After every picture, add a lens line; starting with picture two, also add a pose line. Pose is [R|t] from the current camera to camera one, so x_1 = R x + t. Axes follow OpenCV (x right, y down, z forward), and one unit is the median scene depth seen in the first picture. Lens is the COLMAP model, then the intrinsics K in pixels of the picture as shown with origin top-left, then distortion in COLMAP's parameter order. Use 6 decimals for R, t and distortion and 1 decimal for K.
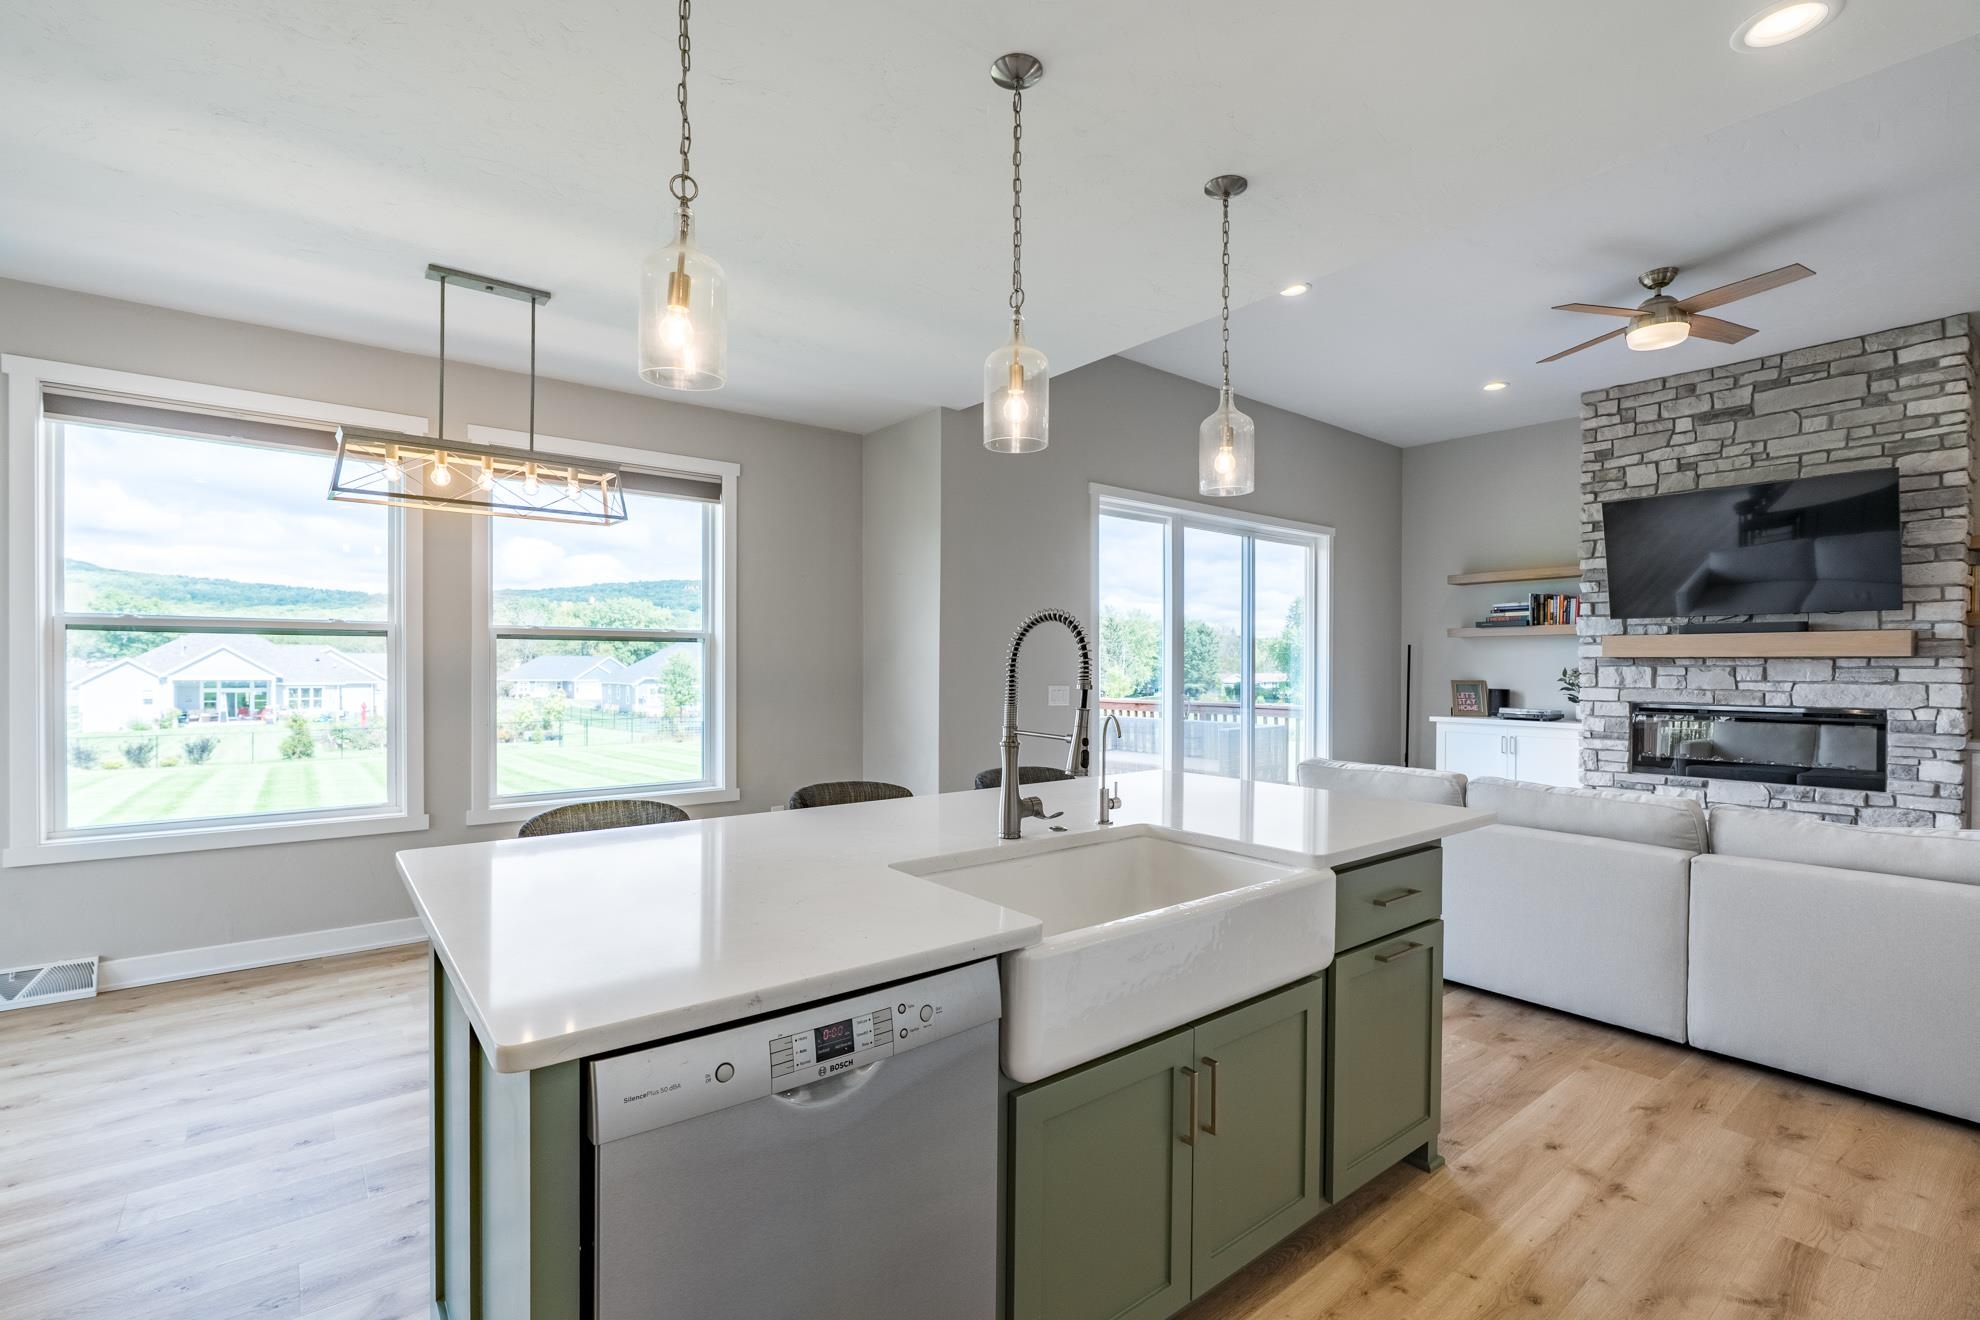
lens RADIAL K [[925.0, 0, 1042.6], [0, 925.0, 674.1], [0, 0, 1]] dist [-0.012286, 0.002467]
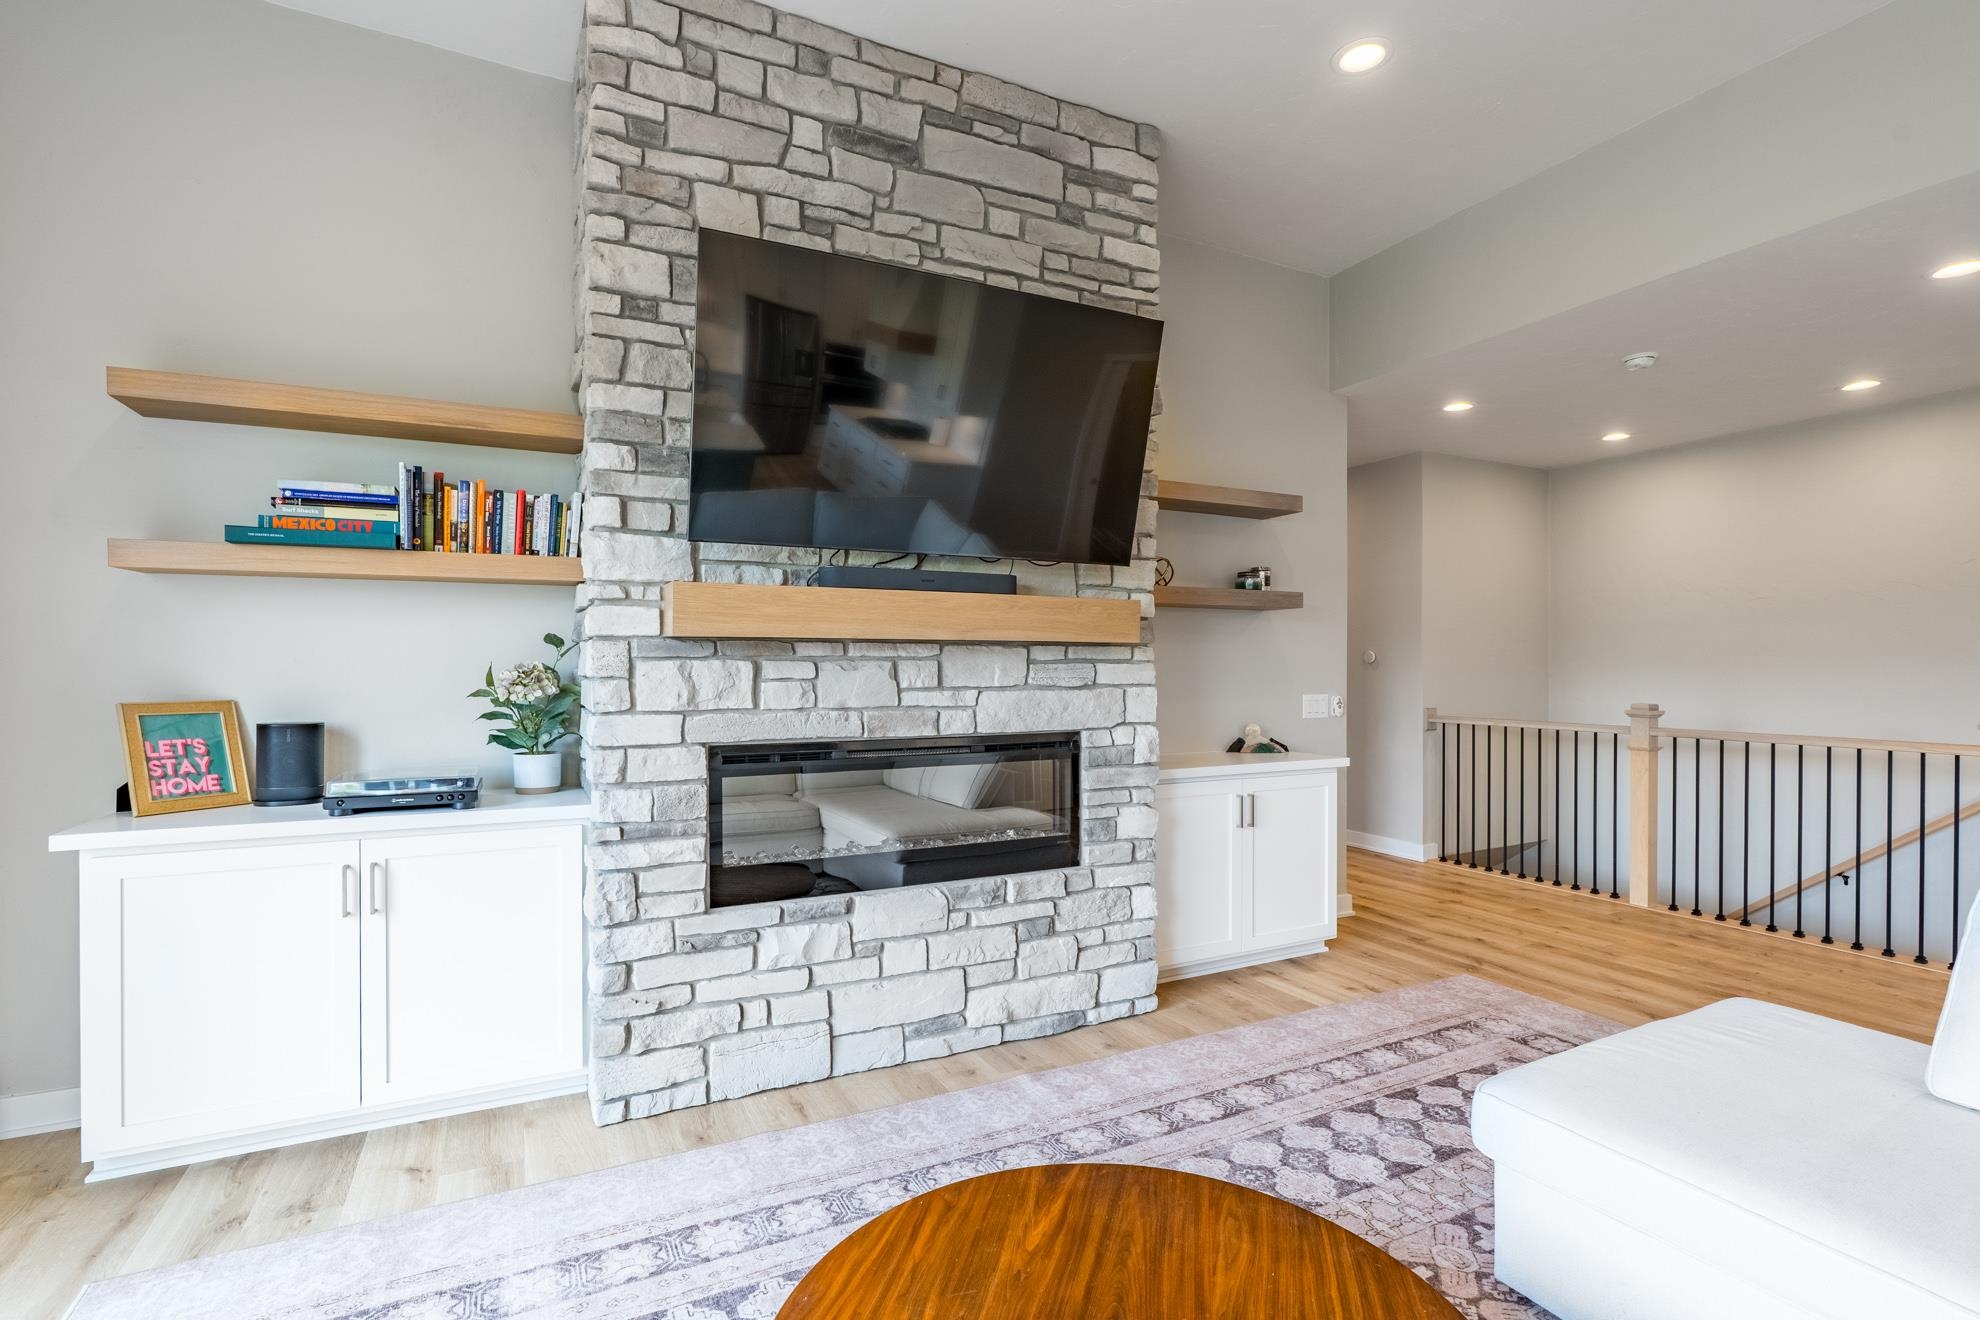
lens RADIAL K [[925.0, 0, 968.3], [0, 925.0, 667.3], [0, 0, 1]] dist [-0.012286, 0.002467]
pose [[0.259102, -0.007329, 0.965822, 0.282689], [0.008721, 0.999948, 0.005248, -0.006549], [-0.965811, 0.007063, 0.259152, 0.837672]]
